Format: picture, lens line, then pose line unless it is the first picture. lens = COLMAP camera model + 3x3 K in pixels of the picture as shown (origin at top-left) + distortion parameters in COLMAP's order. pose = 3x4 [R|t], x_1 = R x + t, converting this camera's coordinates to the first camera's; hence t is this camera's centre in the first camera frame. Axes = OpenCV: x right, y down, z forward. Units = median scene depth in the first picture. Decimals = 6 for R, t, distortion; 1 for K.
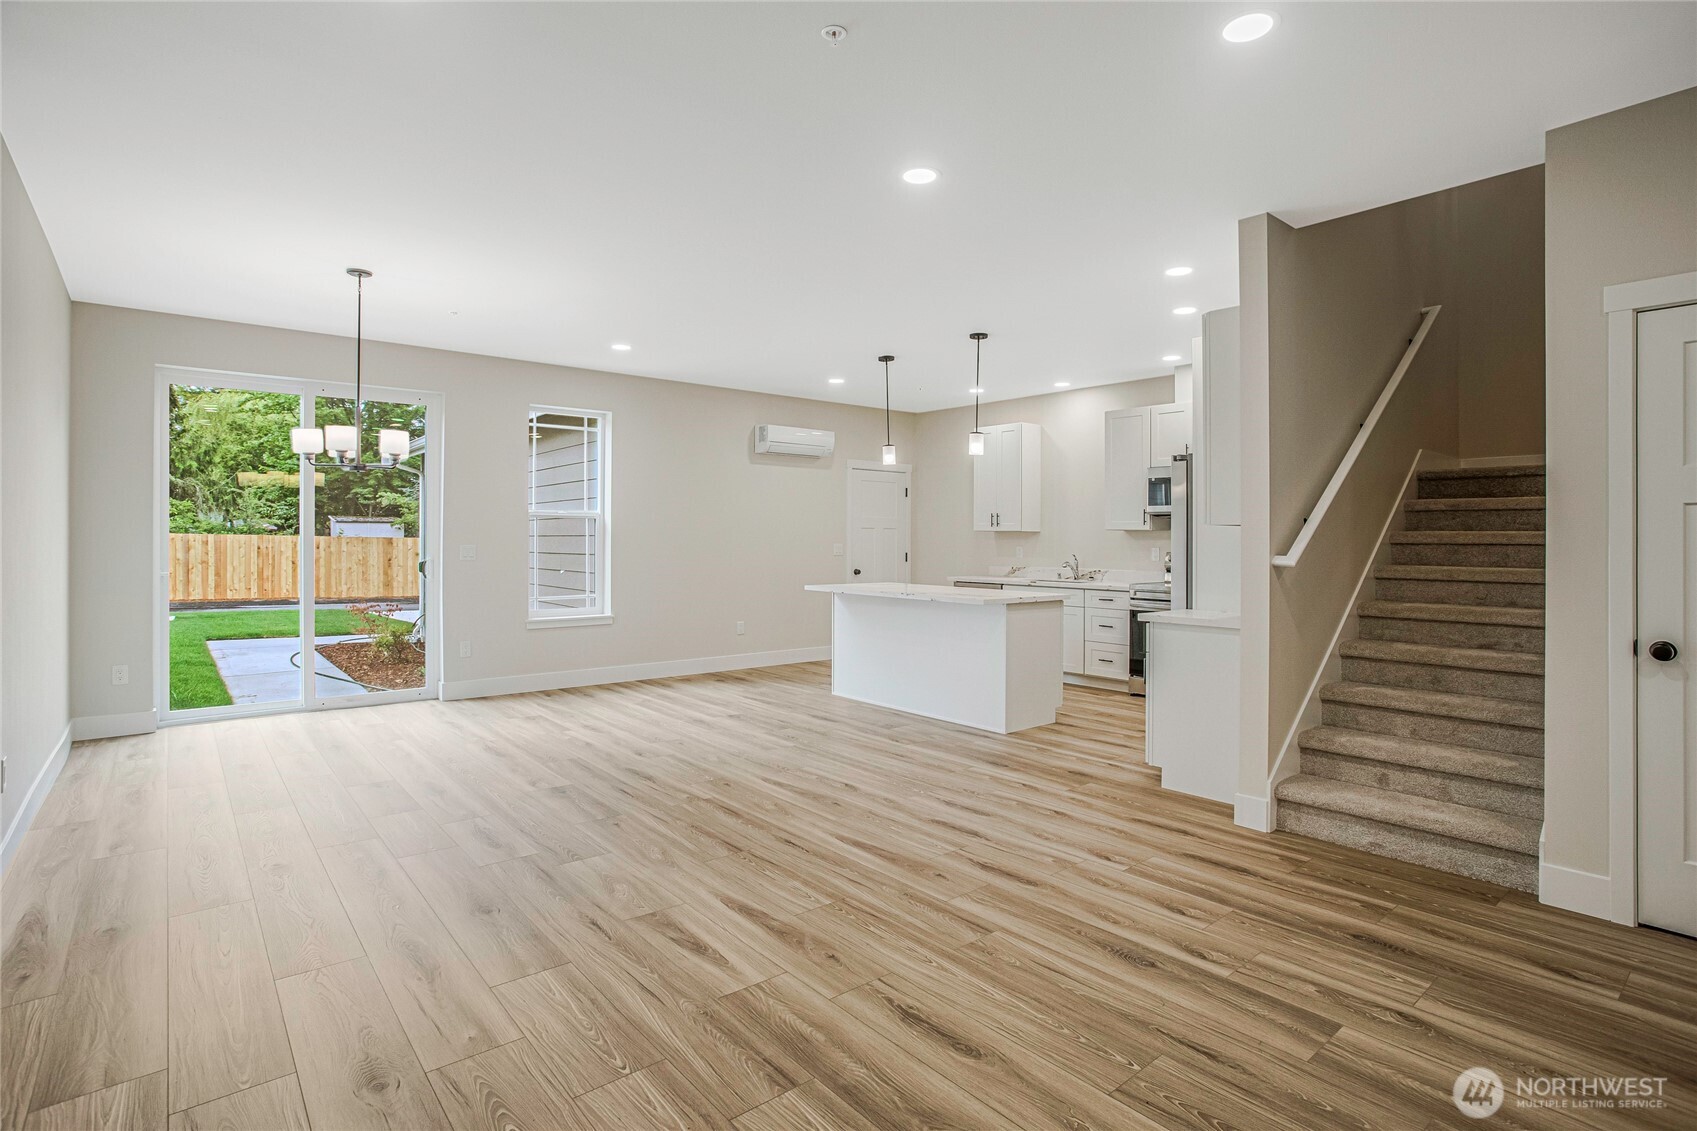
lens RADIAL K [[882.9, 0, 848.5], [0, 882.9, 565.5], [0, 0, 1]] dist [0.000918, 0.000426]
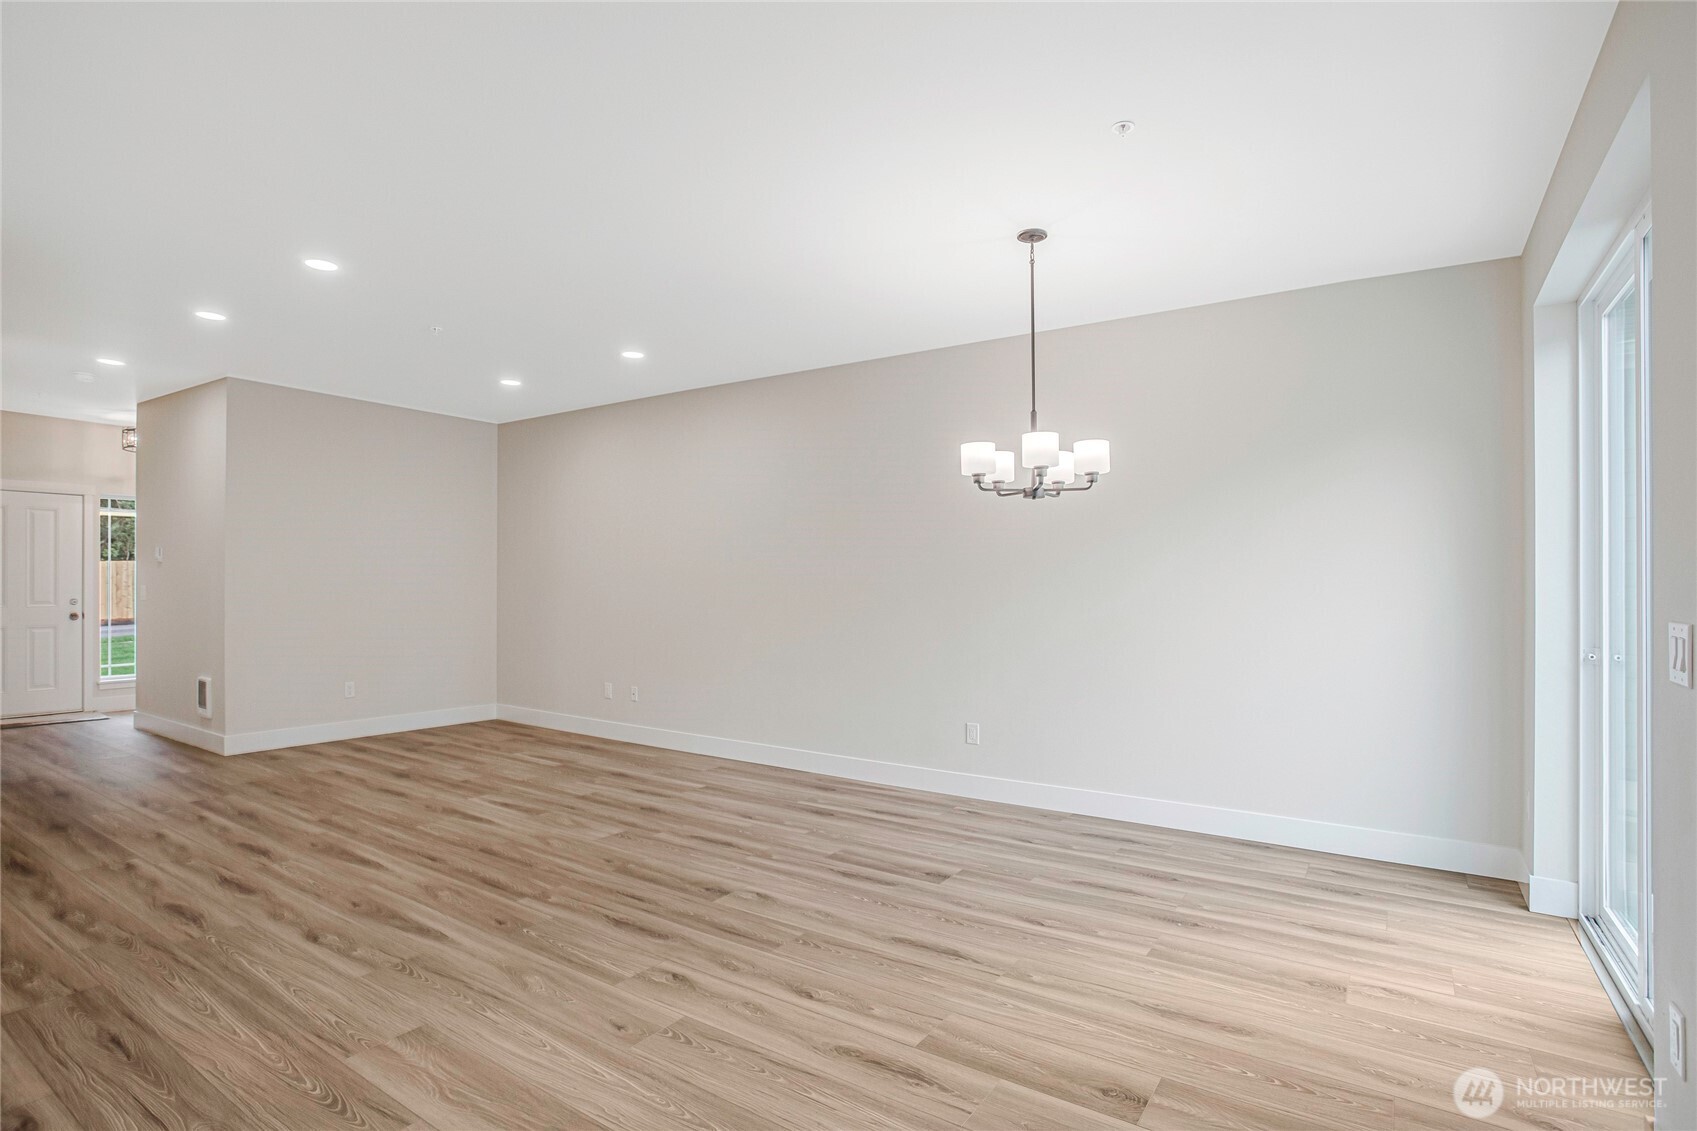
lens RADIAL K [[882.9, 0, 848.5], [0, 882.9, 565.5], [0, 0, 1]] dist [0.000918, 0.000426]
pose [[-0.963351, -0.016871, -0.267714, -0.271124], [-0.018351, 0.999827, 0.003027, -0.068008], [0.267617, 0.007828, -0.963494, 2.247607]]
